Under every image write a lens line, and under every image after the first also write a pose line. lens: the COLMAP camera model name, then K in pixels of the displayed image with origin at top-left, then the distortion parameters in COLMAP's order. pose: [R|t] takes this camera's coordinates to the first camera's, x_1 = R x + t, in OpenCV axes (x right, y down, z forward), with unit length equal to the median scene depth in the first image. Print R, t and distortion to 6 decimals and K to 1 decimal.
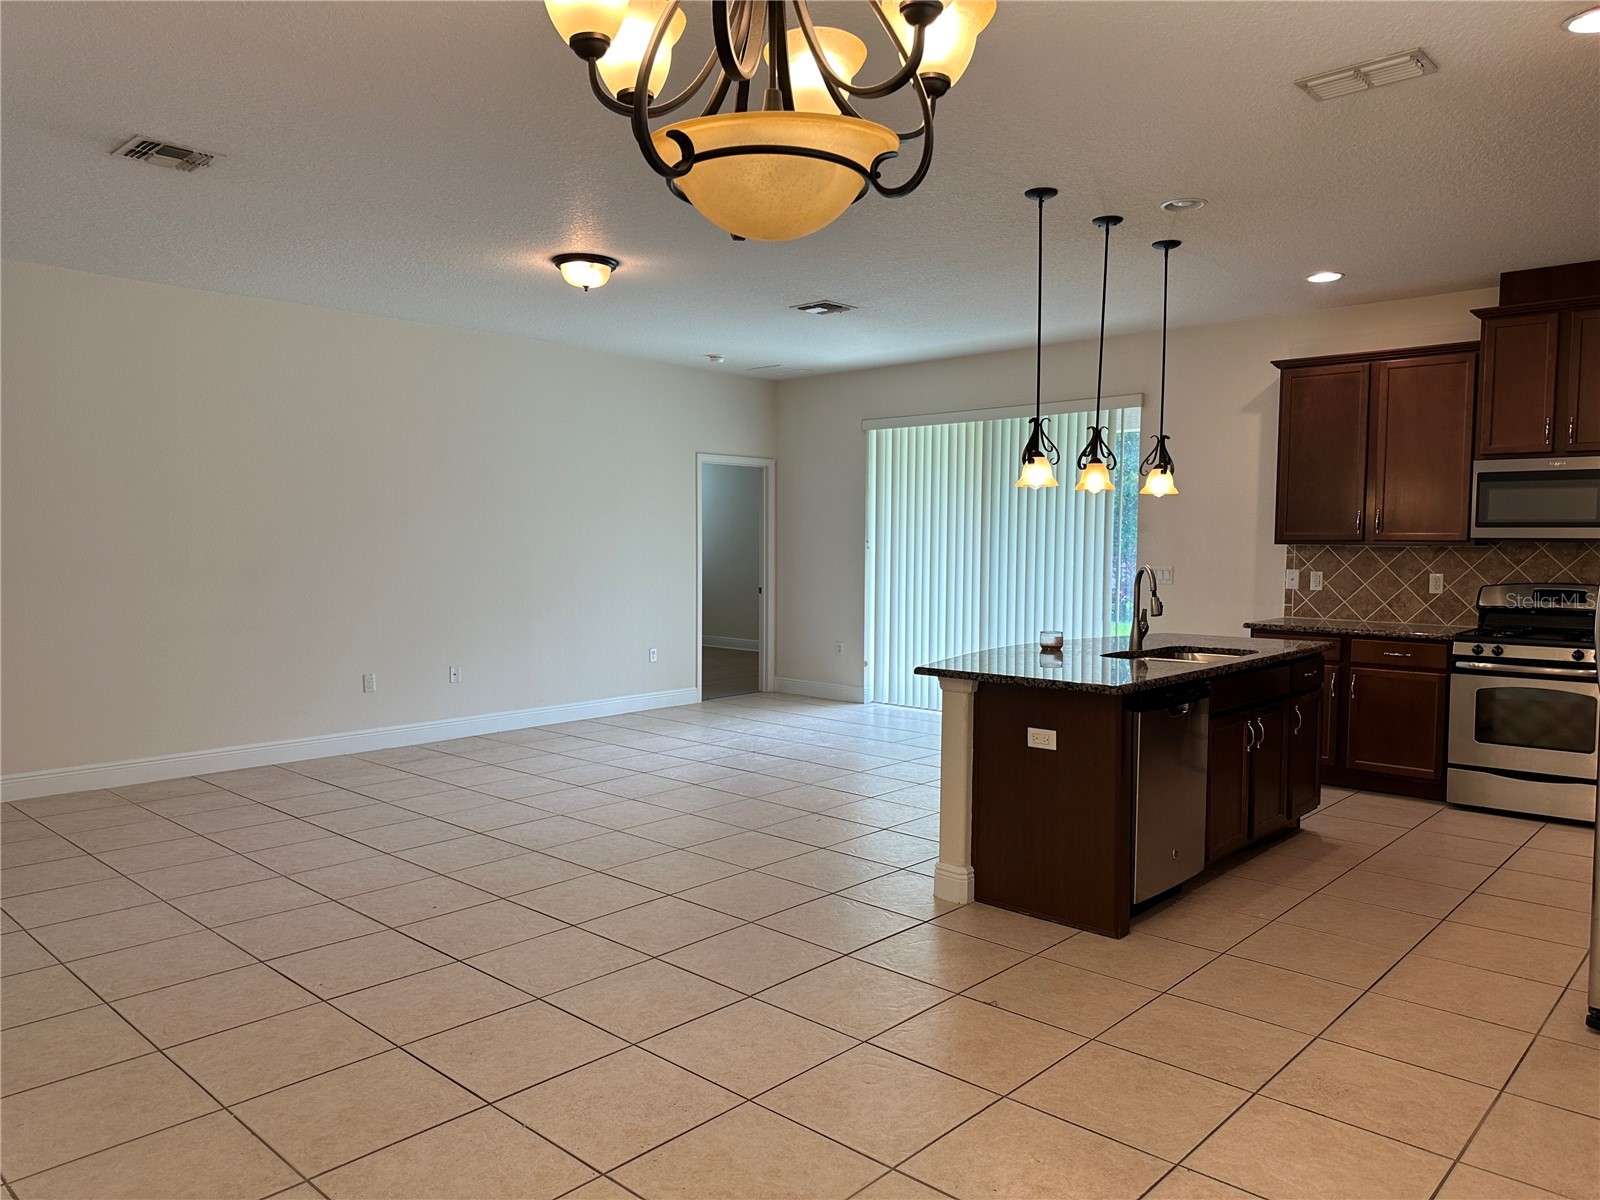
lens RADIAL K [[1140.3, 0, 800.0], [0, 1140.3, 600.0], [0, 0, 1]] dist [-0.000383, -0.001541]
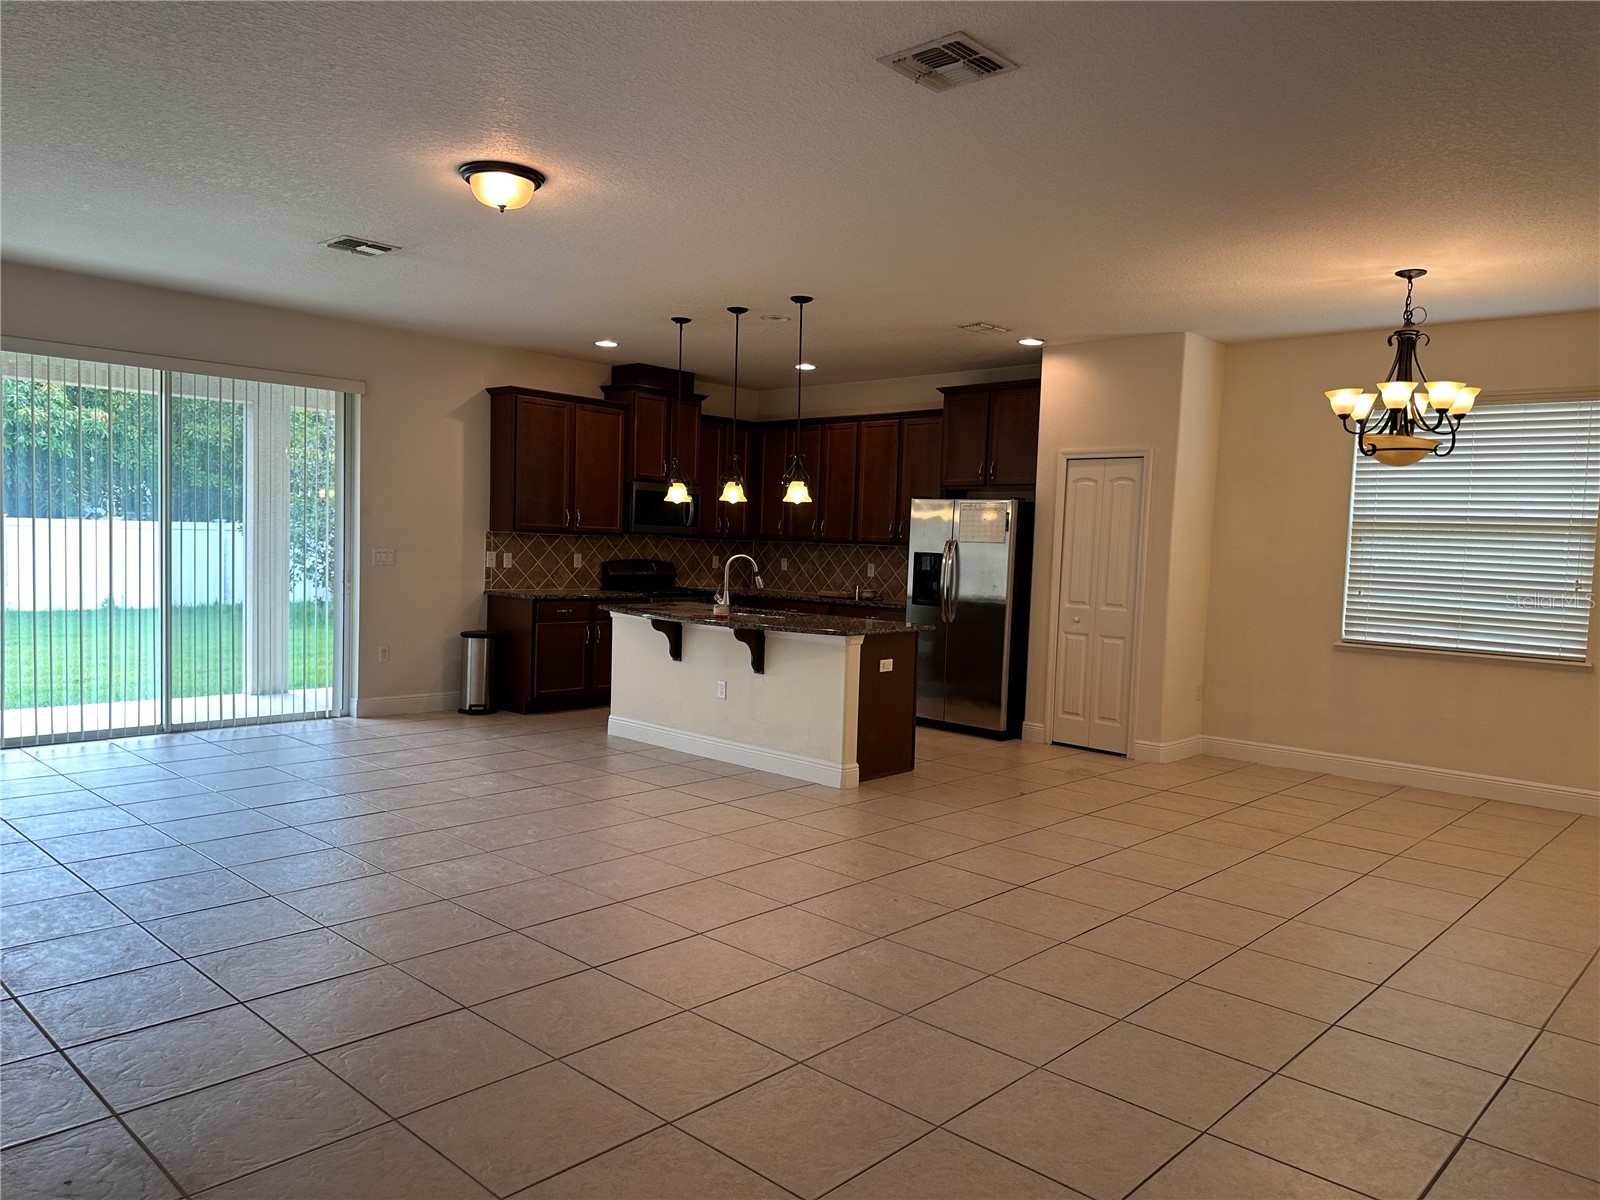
lens RADIAL K [[1140.3, 0, 800.0], [0, 1140.3, 600.0], [0, 0, 1]] dist [-0.000383, -0.001541]
pose [[0.001788, -0.057318, 0.998354, -0.885260], [0.017005, 0.998213, 0.057280, -0.042794], [-0.999854, 0.016874, 0.002759, 0.715531]]
